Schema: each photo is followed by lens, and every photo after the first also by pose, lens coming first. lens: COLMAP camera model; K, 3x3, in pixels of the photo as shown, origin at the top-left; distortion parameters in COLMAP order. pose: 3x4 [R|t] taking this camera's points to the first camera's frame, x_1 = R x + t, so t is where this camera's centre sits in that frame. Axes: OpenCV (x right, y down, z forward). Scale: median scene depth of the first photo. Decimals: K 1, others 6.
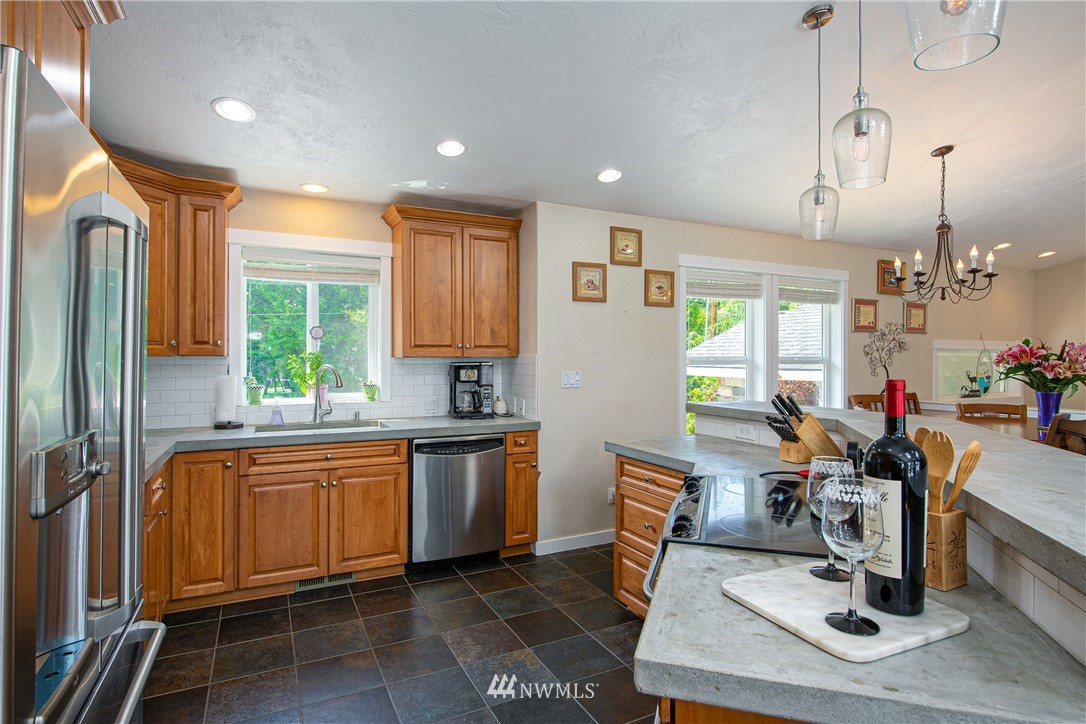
lens RADIAL K [[559.4, 0, 543.0], [0, 559.4, 362.0], [0, 0, 1]] dist [0.001052, 0.000181]
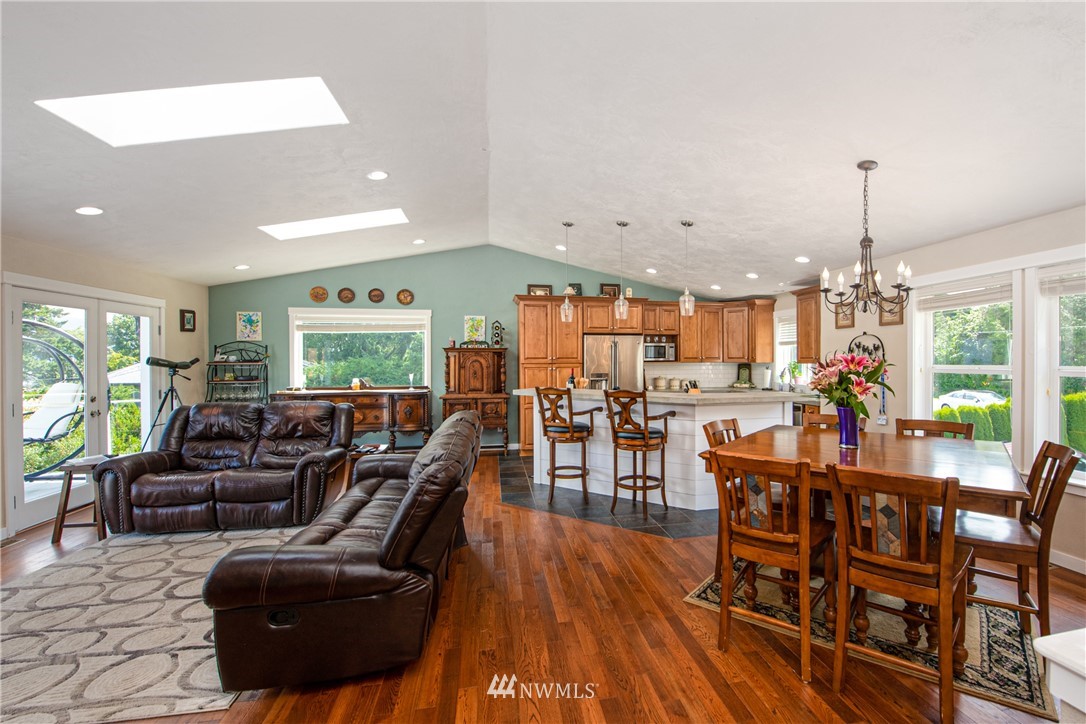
lens RADIAL K [[443.9, 0, 546.2], [0, 443.9, 355.2], [0, 0, 1]] dist [-0.001888, -0.000089]
pose [[-0.286079, -0.004653, -0.958195, 1.422963], [-0.006294, 0.999976, -0.002977, -0.026800], [0.958185, 0.005180, -0.286101, 0.589863]]
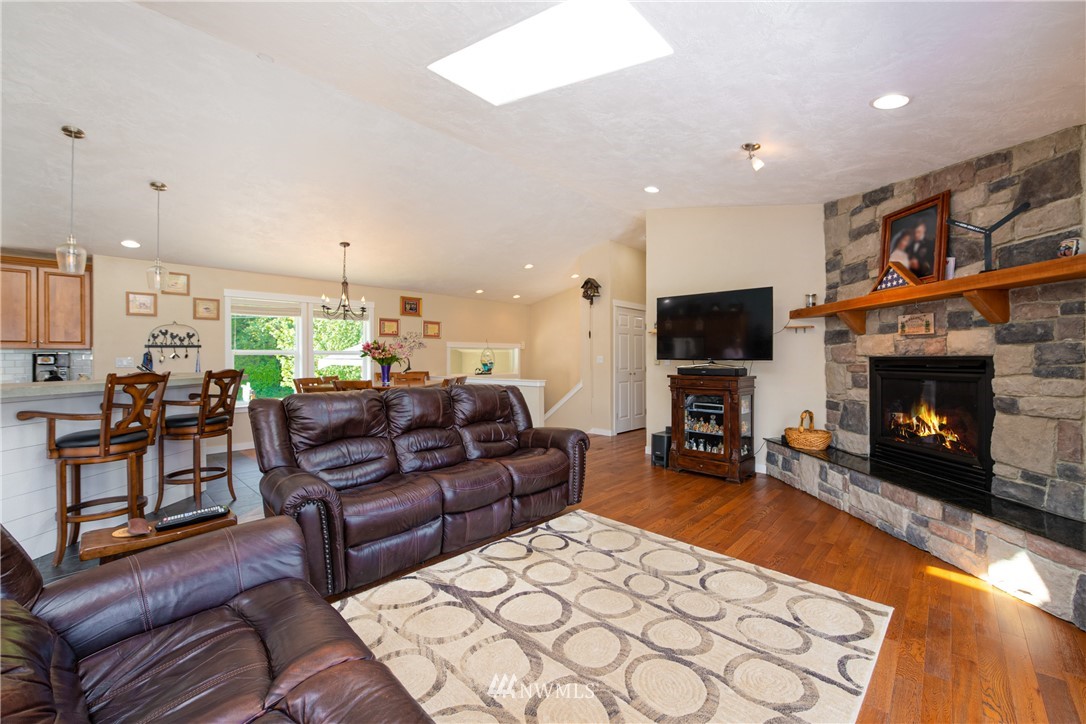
lens RADIAL K [[443.9, 0, 546.2], [0, 443.9, 355.2], [0, 0, 1]] dist [-0.001888, -0.000089]
pose [[0.947475, -0.001053, 0.319828, 0.769407], [0.006278, 0.999863, -0.015305, 0.035813], [-0.319768, 0.016509, 0.947352, -0.610794]]
